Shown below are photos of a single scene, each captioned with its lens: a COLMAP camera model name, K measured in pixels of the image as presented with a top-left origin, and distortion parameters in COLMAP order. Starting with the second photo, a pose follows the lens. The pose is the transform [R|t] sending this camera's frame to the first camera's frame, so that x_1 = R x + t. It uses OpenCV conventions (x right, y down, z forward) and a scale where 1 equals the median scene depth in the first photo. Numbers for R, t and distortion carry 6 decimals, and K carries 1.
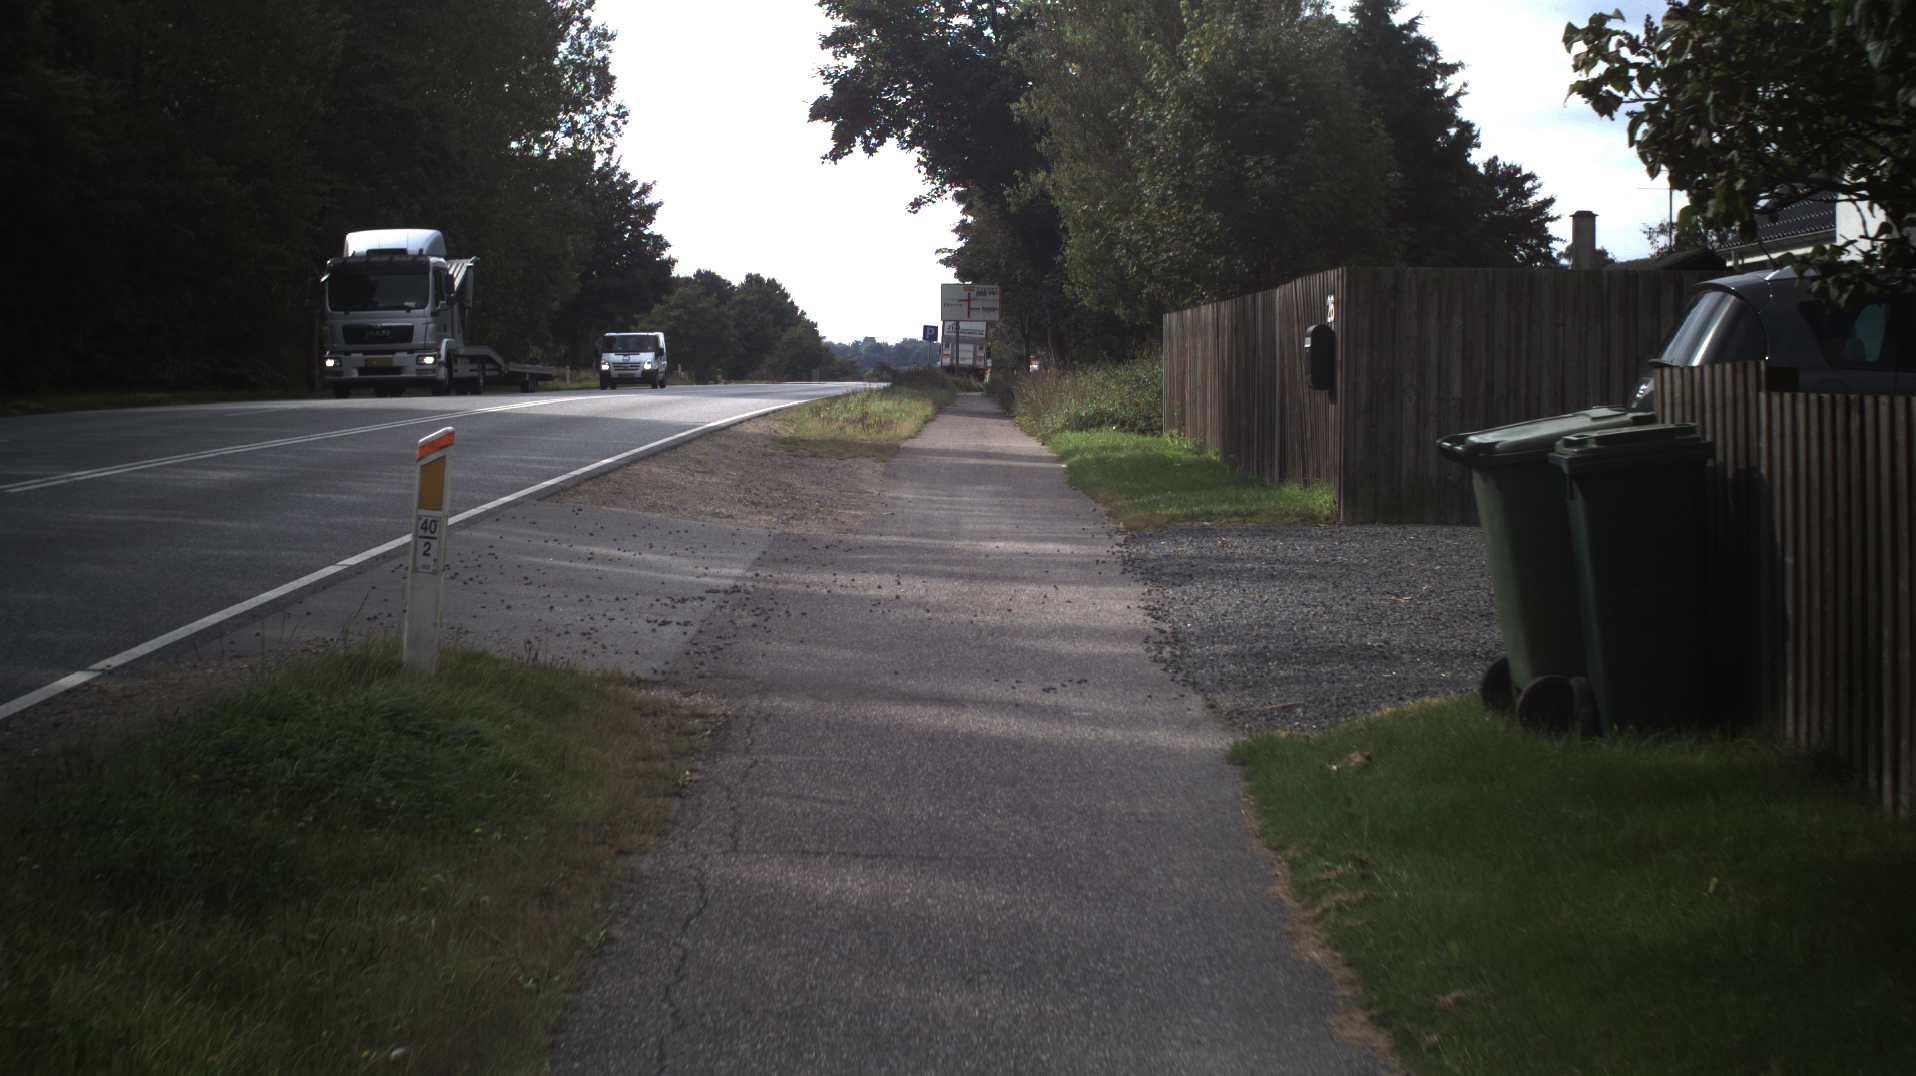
lens RADIAL K [[3453.2, 0, 958.0], [0, 3453.2, 538.0], [0, 0, 1]] dist [-0.216967, 0.072080]
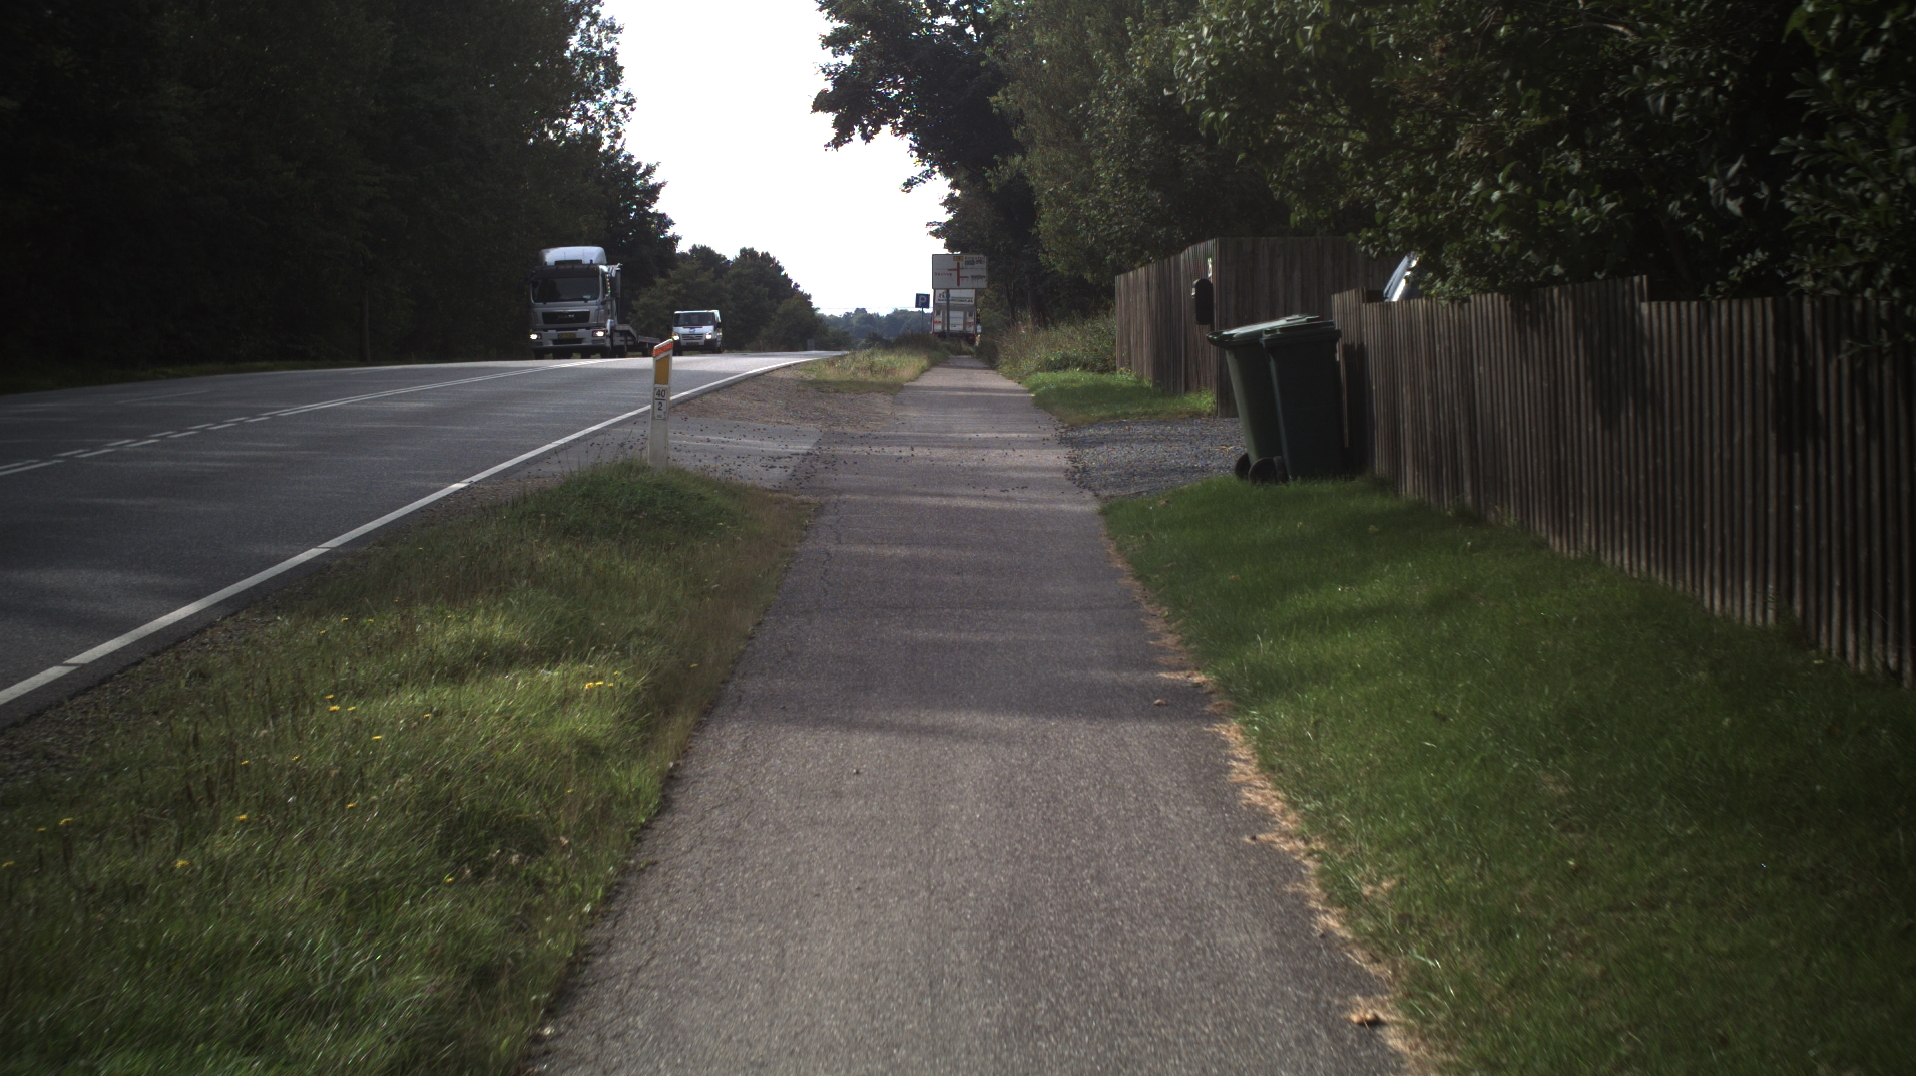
lens RADIAL K [[3453.2, 0, 958.0], [0, 3453.2, 538.0], [0, 0, 1]] dist [-0.216967, 0.072080]
pose [[0.999794, -0.020274, 0.001311, 0.000104], [0.020262, 0.999756, 0.008772, 0.009241], [-0.001489, -0.008744, 0.999961, -0.128213]]
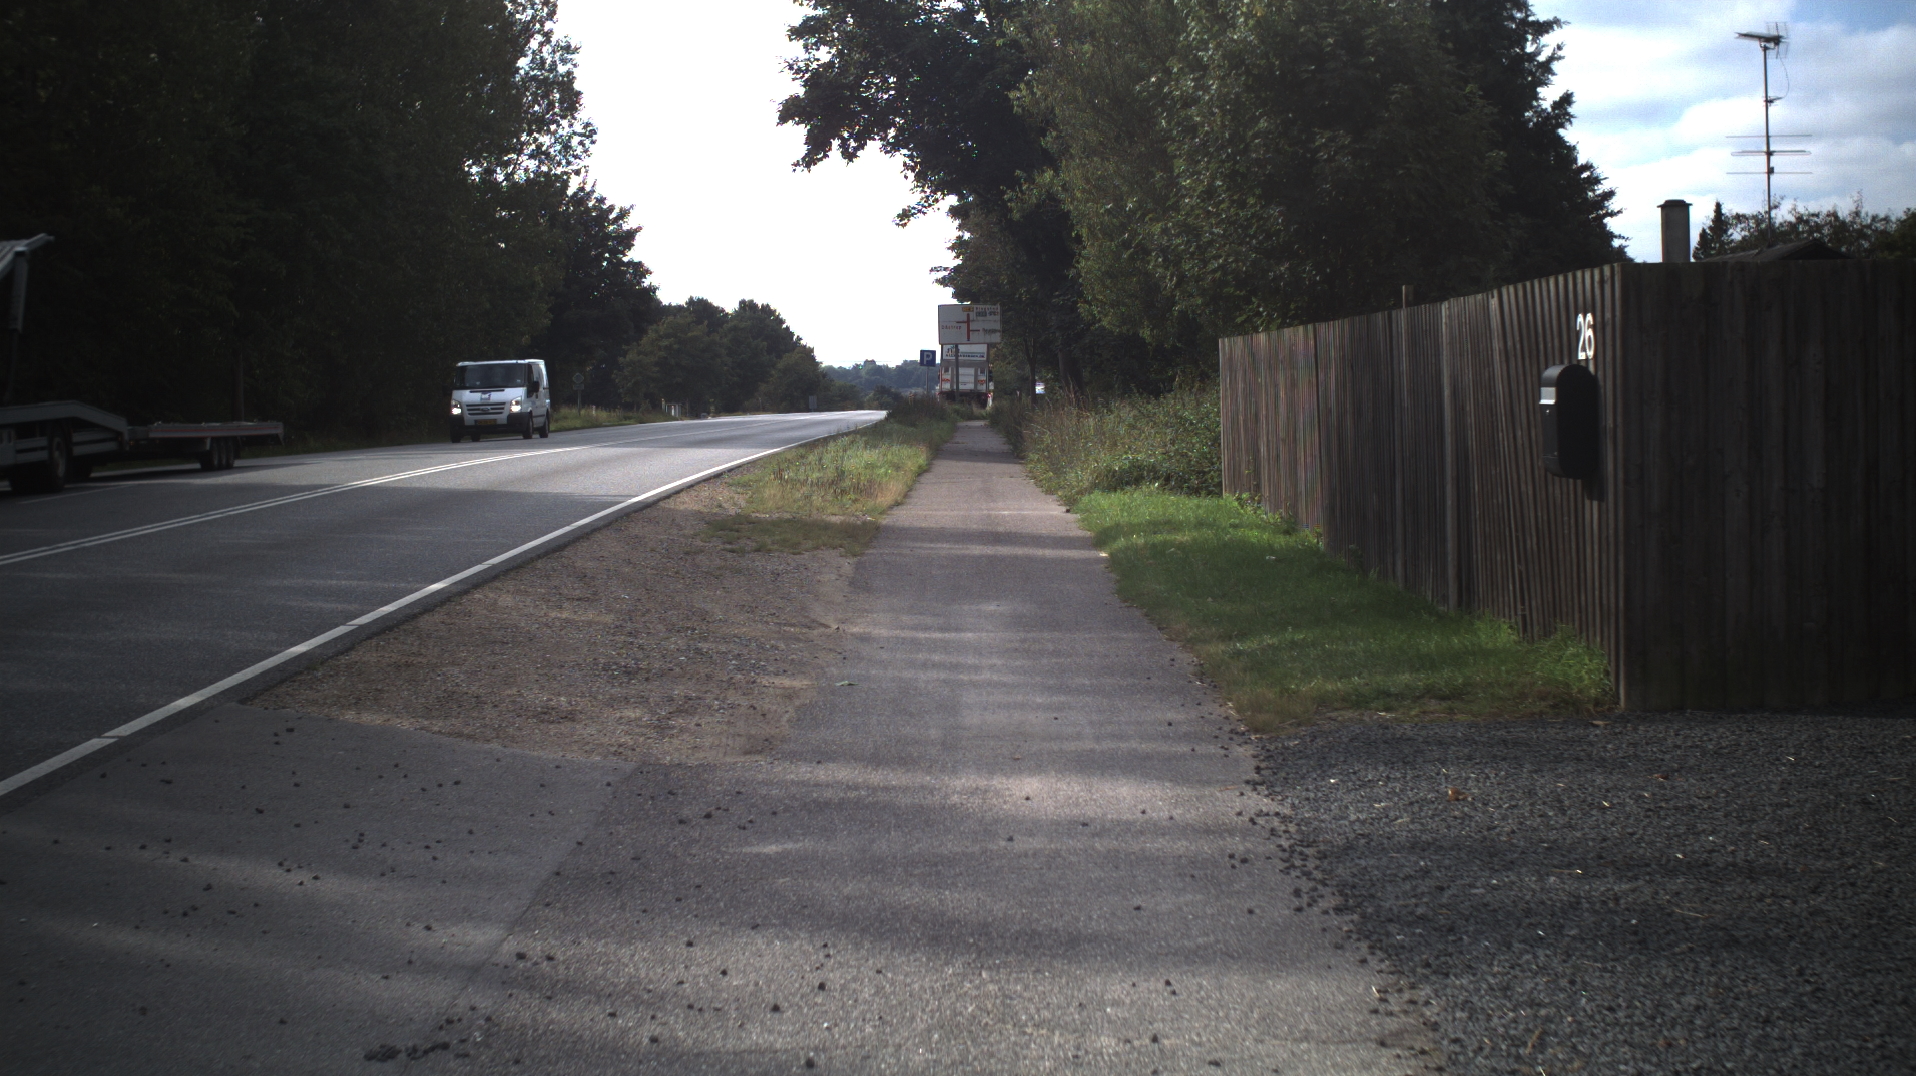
lens RADIAL K [[3453.2, 0, 958.0], [0, 3453.2, 538.0], [0, 0, 1]] dist [-0.216967, 0.072080]
pose [[0.999577, -0.029042, -0.001717, 0.000729], [0.029032, 0.999562, -0.005772, -0.009858], [0.001884, 0.005720, 0.999982, 0.128415]]
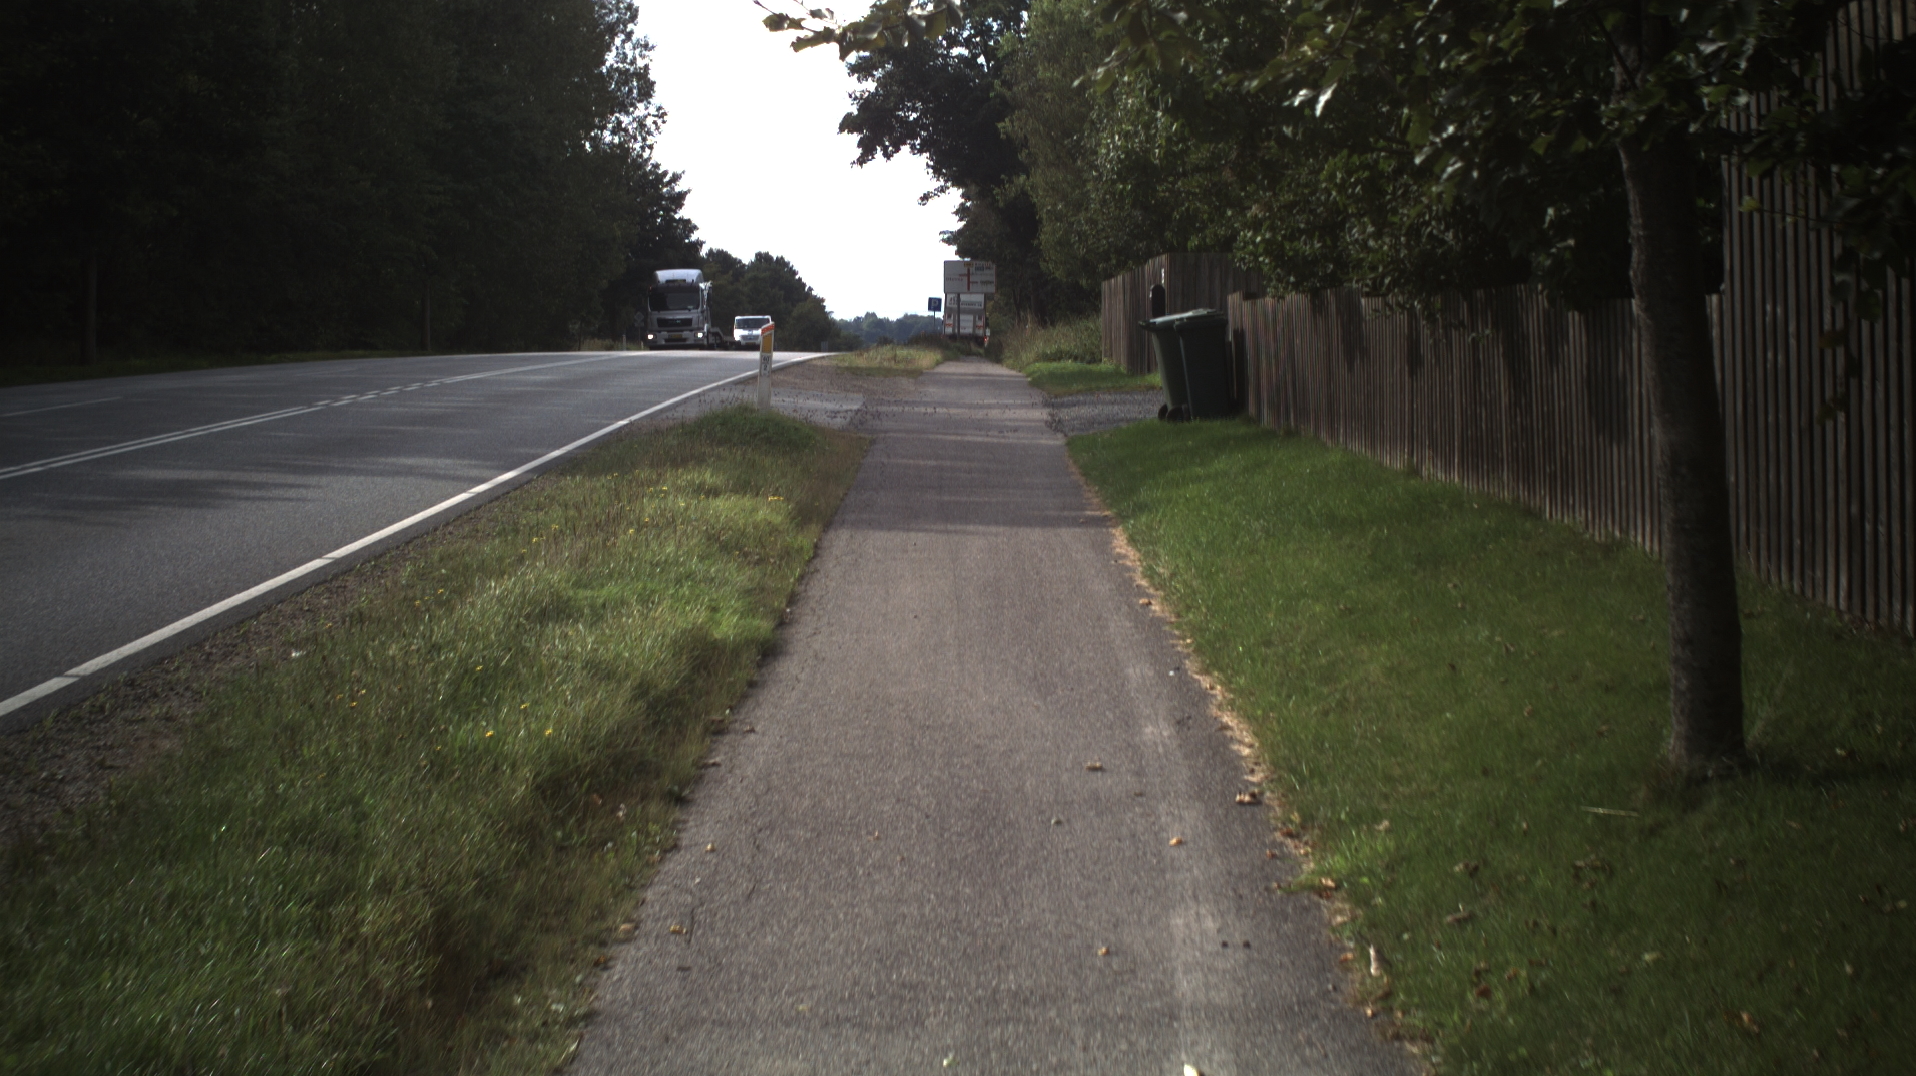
lens RADIAL K [[3453.2, 0, 958.0], [0, 3453.2, 538.0], [0, 0, 1]] dist [-0.216967, 0.072080]
pose [[0.999933, -0.011561, -0.000897, -0.000495], [0.011567, 0.999907, 0.007211, 0.017899], [0.000814, -0.007221, 0.999974, -0.256044]]
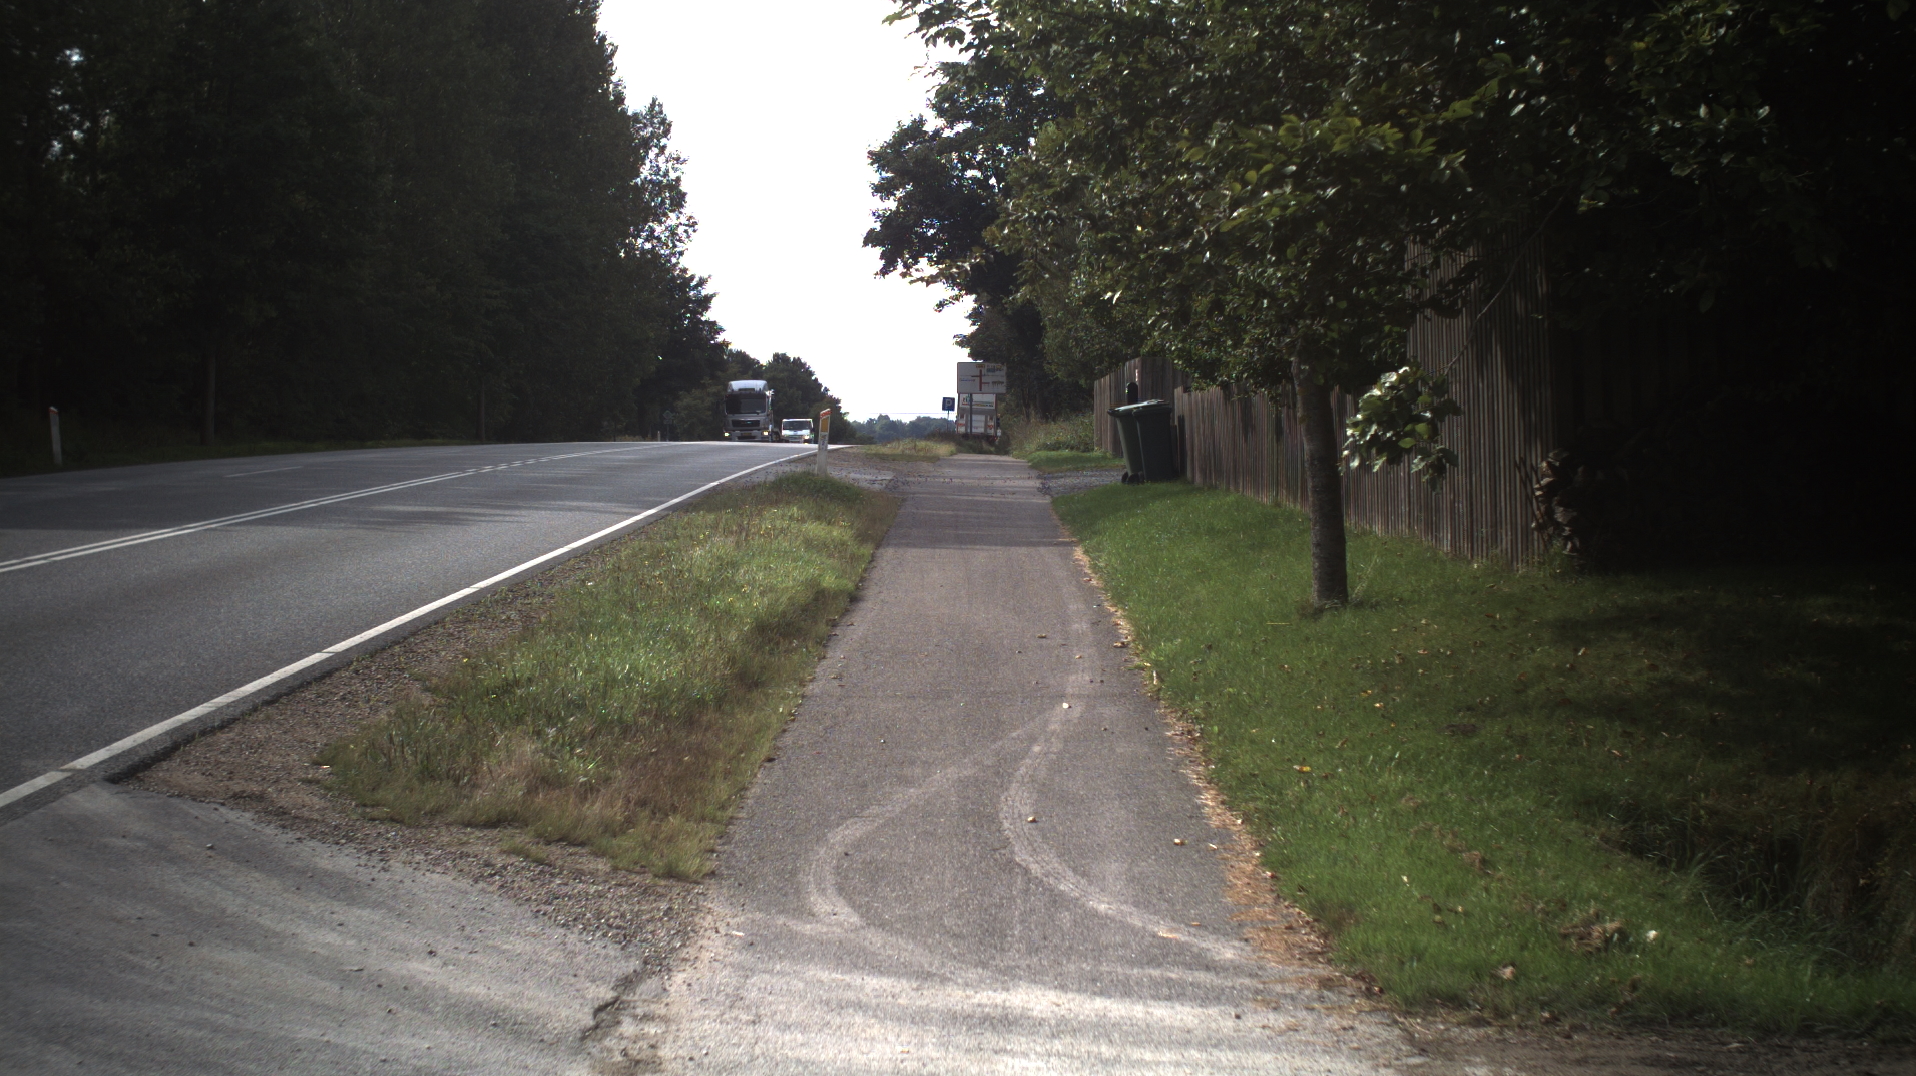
lens RADIAL K [[3453.2, 0, 958.0], [0, 3453.2, 538.0], [0, 0, 1]] dist [-0.216967, 0.072080]
pose [[0.999969, -0.006806, -0.004017, -0.000381], [0.006715, 0.999729, -0.022292, 0.027371], [0.004167, 0.022265, 0.999743, -0.384658]]
